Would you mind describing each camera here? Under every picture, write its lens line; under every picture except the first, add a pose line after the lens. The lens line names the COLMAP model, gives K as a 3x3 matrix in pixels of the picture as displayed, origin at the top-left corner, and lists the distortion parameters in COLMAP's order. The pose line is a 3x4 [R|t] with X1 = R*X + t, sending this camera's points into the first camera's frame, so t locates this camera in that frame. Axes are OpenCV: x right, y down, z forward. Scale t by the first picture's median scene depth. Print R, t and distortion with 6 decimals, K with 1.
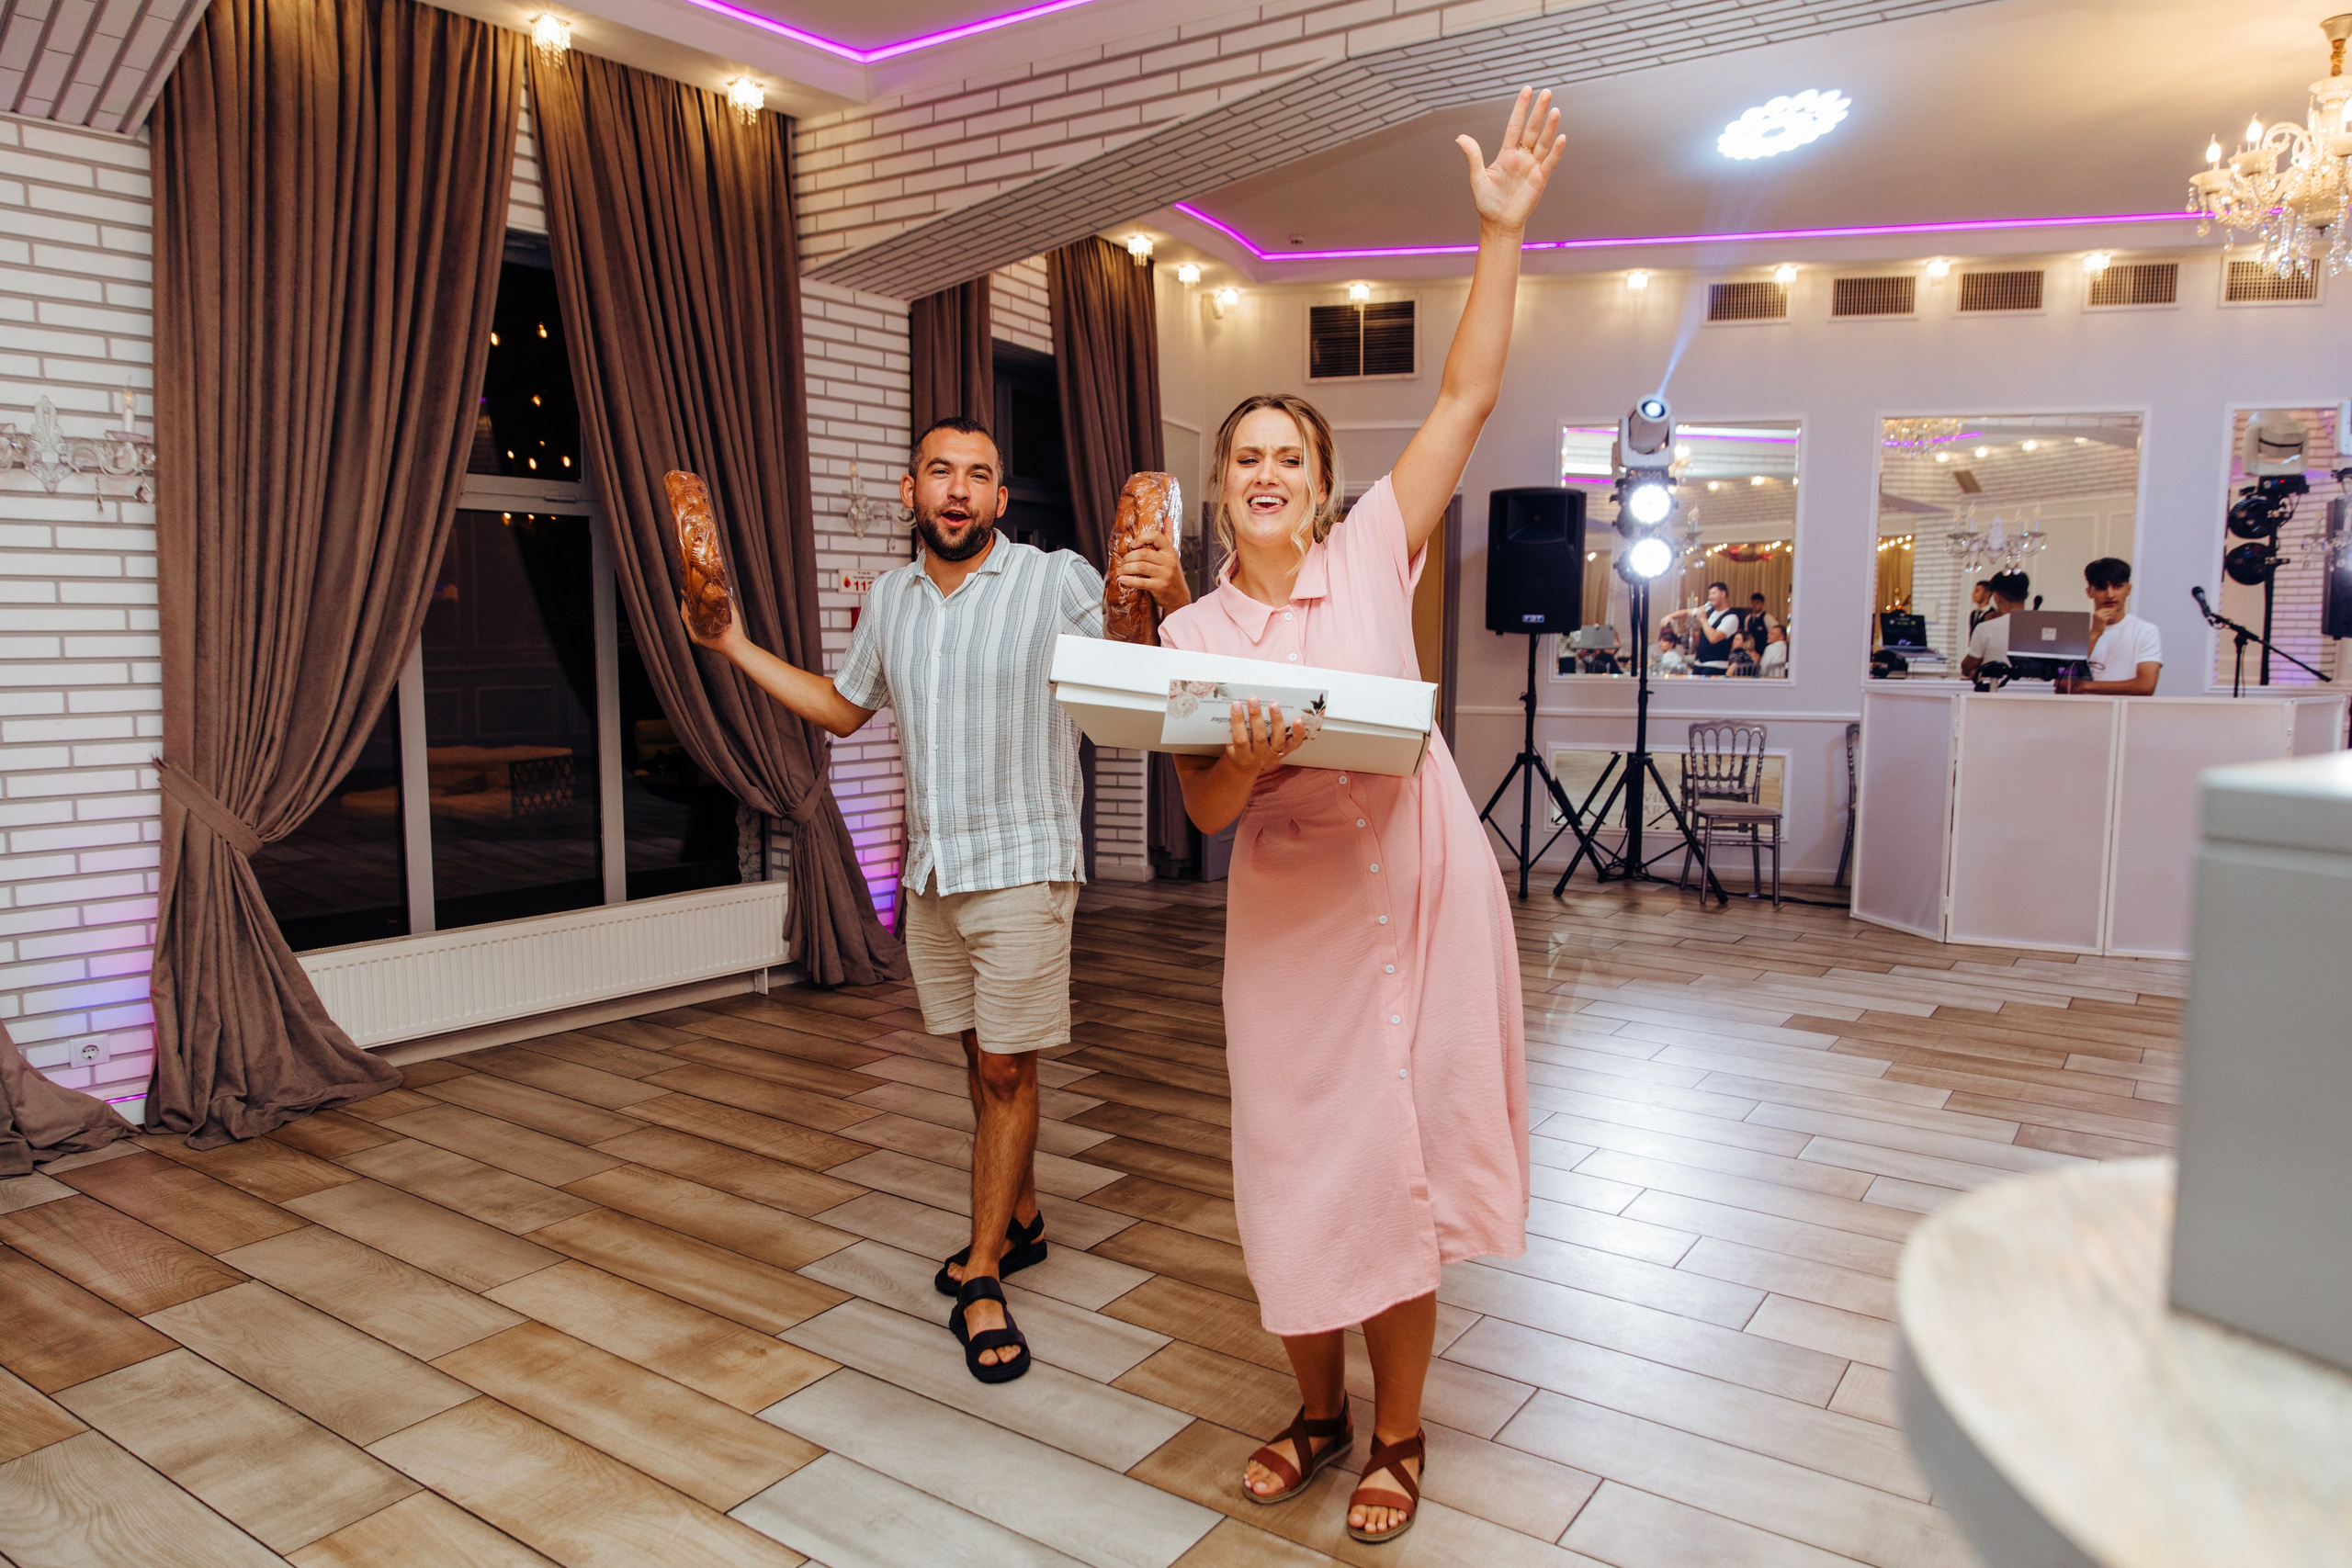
lens RADIAL K [[1547.9, 0, 1185.6], [0, 1547.9, 780.1], [0, 0, 1]] dist [0.009665, 0.001570]
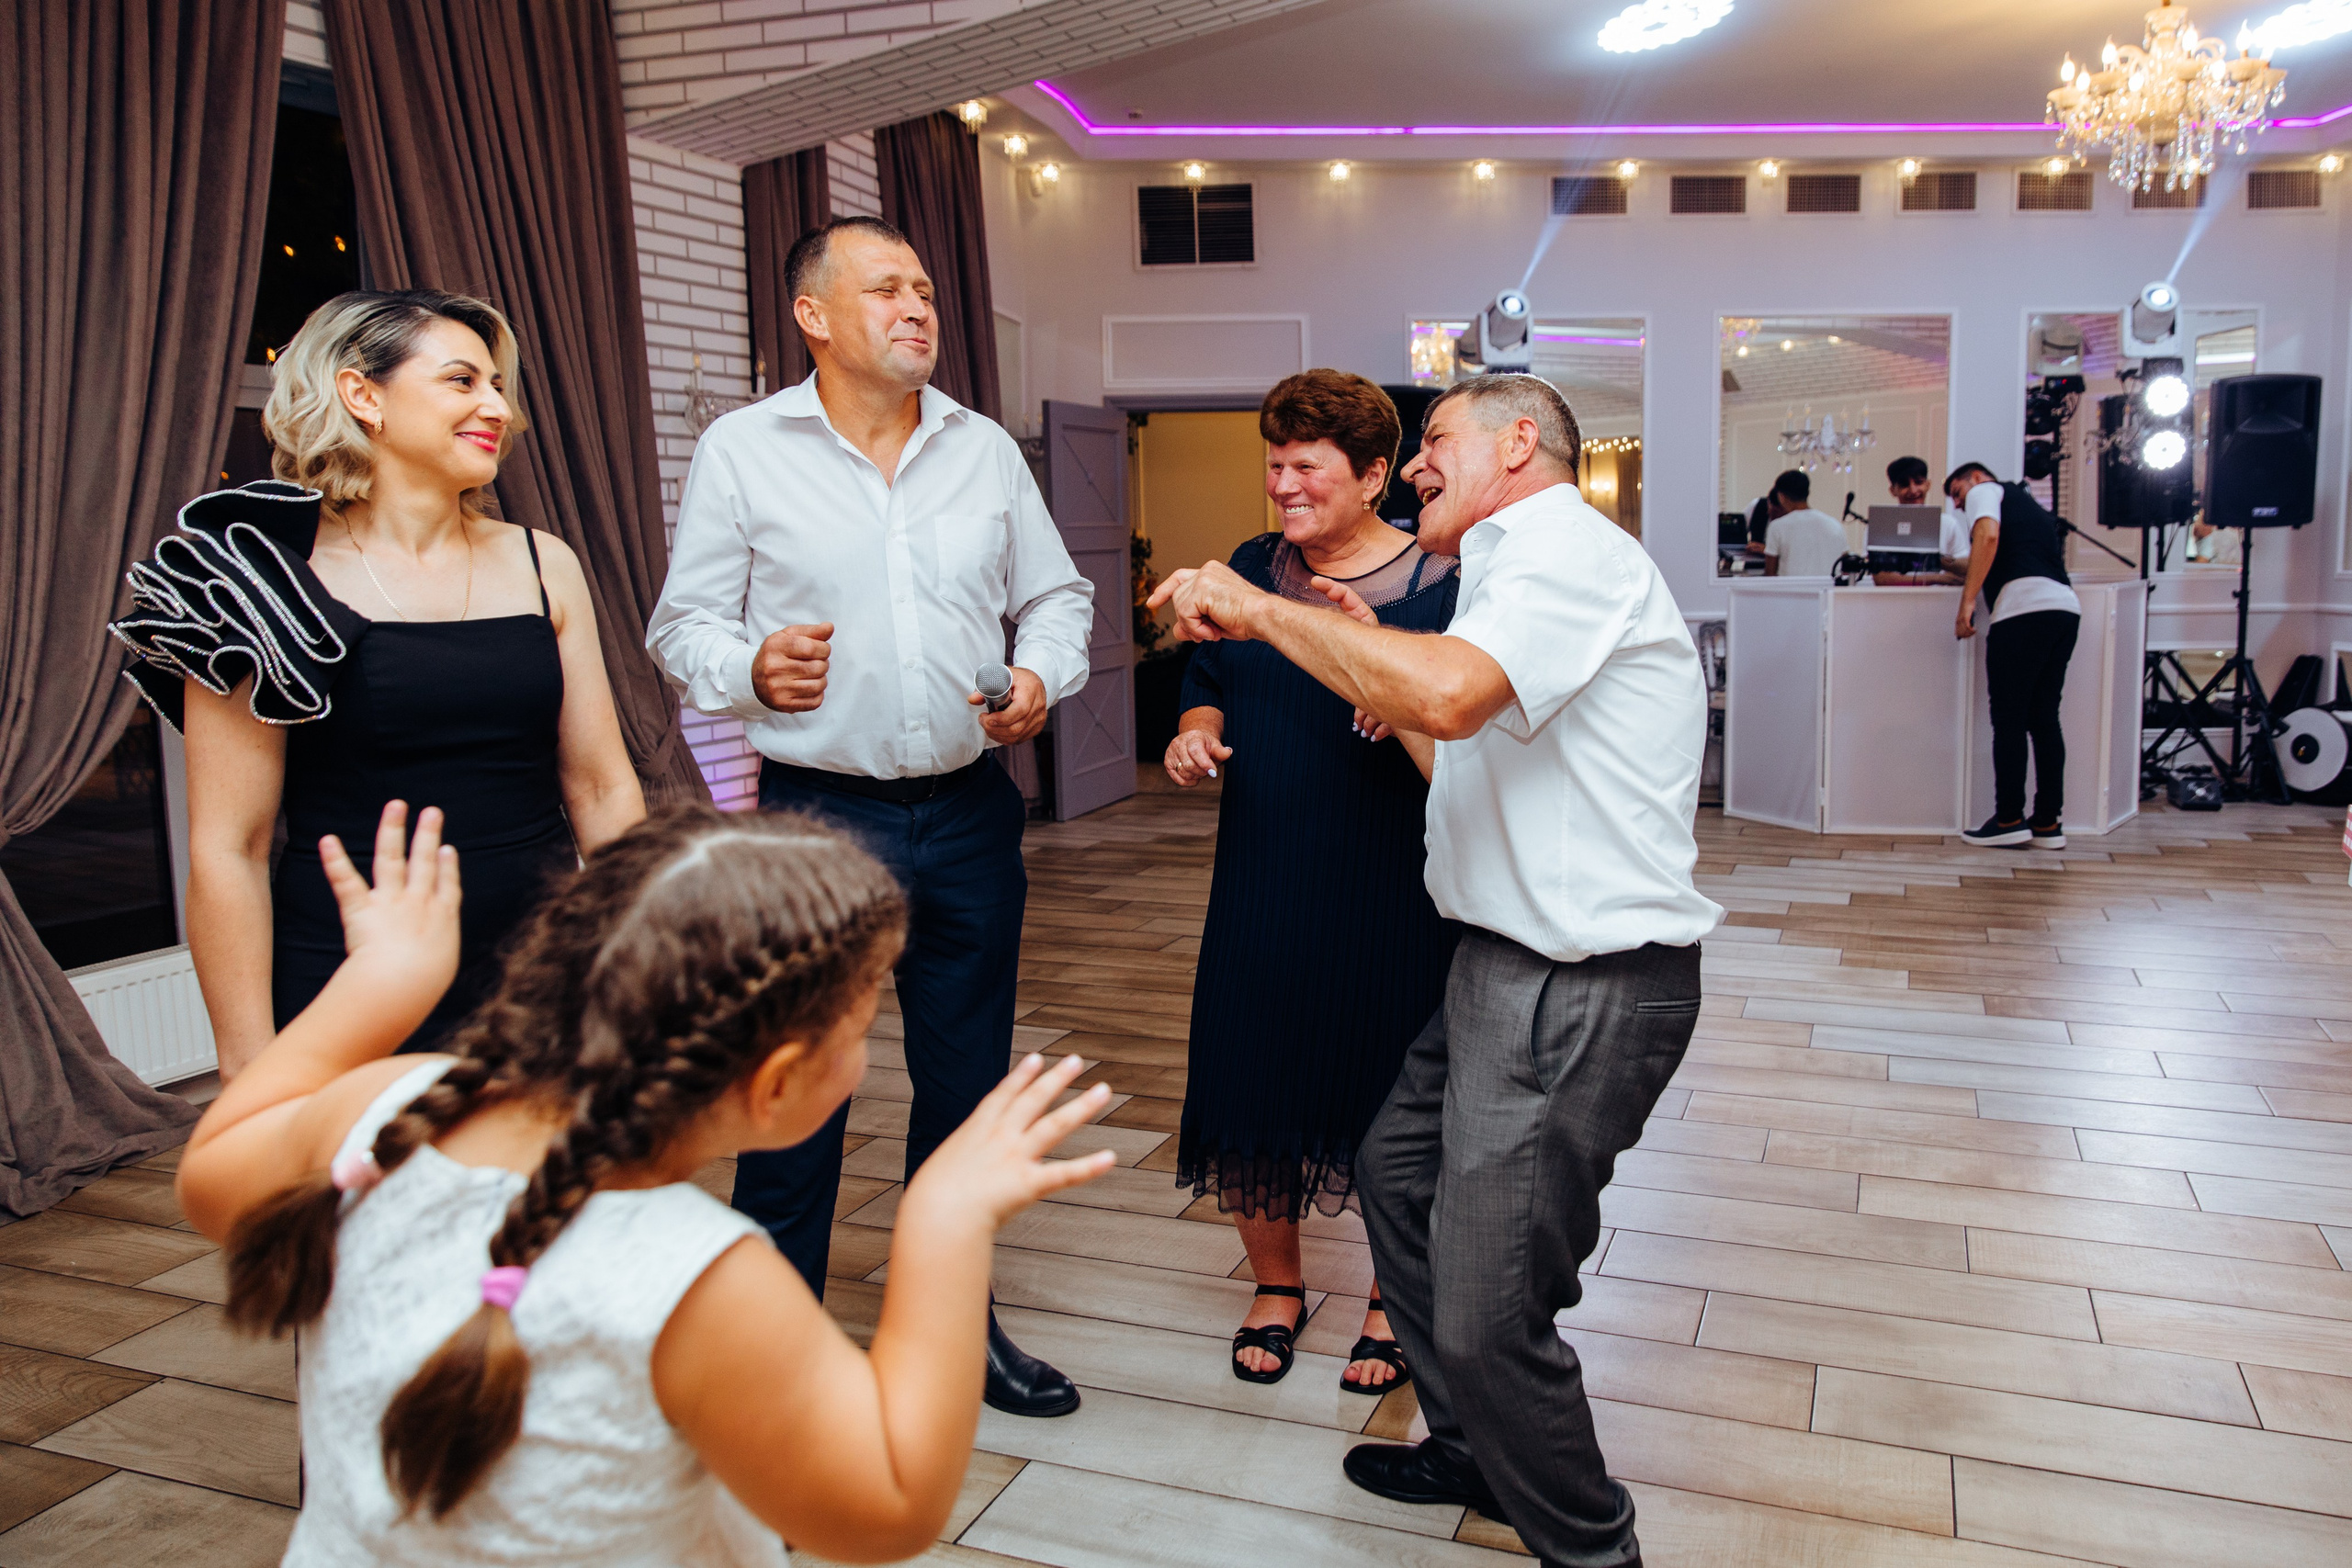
lens RADIAL K [[1704.1, 0, 1301.5], [0, 1704.1, 715.5], [0, 0, 1]] dist [0.013059, -0.002980]
pose [[0.966176, -0.046463, 0.253663, -0.144248], [0.045433, 0.998918, 0.009922, 0.000755], [-0.253849, 0.001938, 0.967242, 0.003837]]
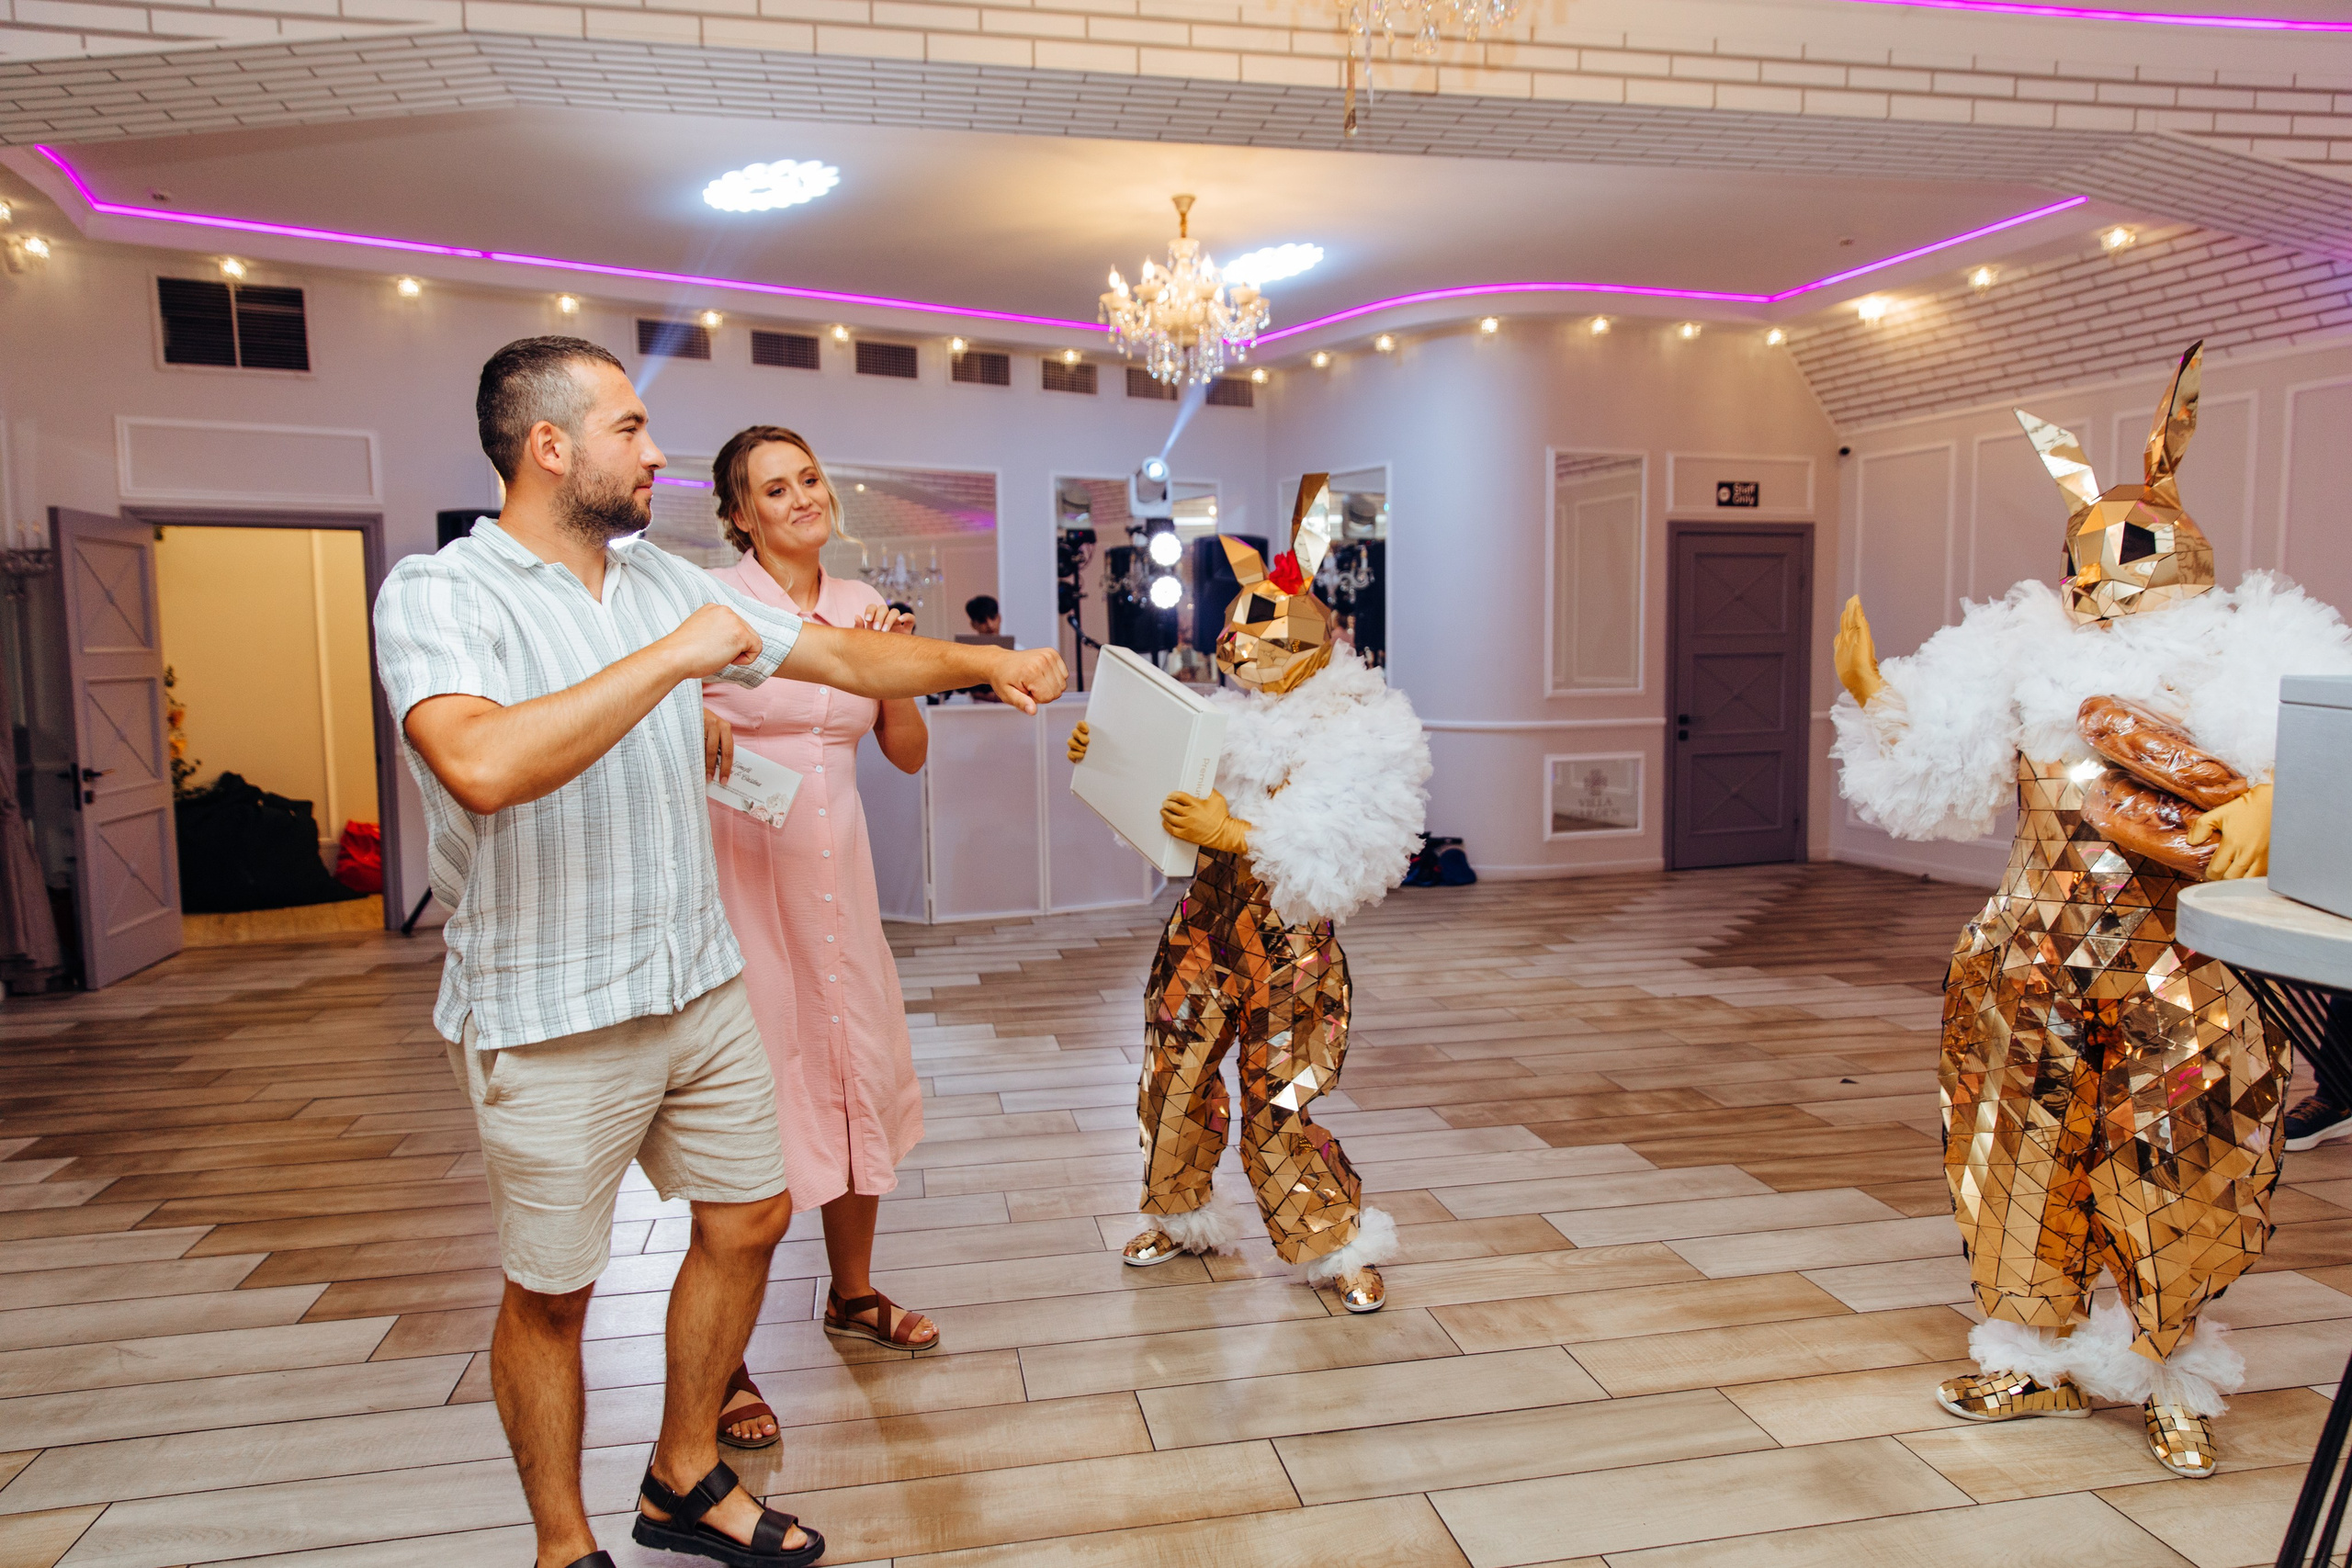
lens RADIAL K [[1547.9, 0, 1183.6], [0, 1547.9, 779.9], [0, 0, 1]] dist [0.009665, 0.001570]
pose [[0.699971, -0.076046, 0.710111, -0.218001], [0.090459, 0.995747, 0.017467, -0.006044], [-0.708419, 0.052009, 0.703873, 0.067706]]
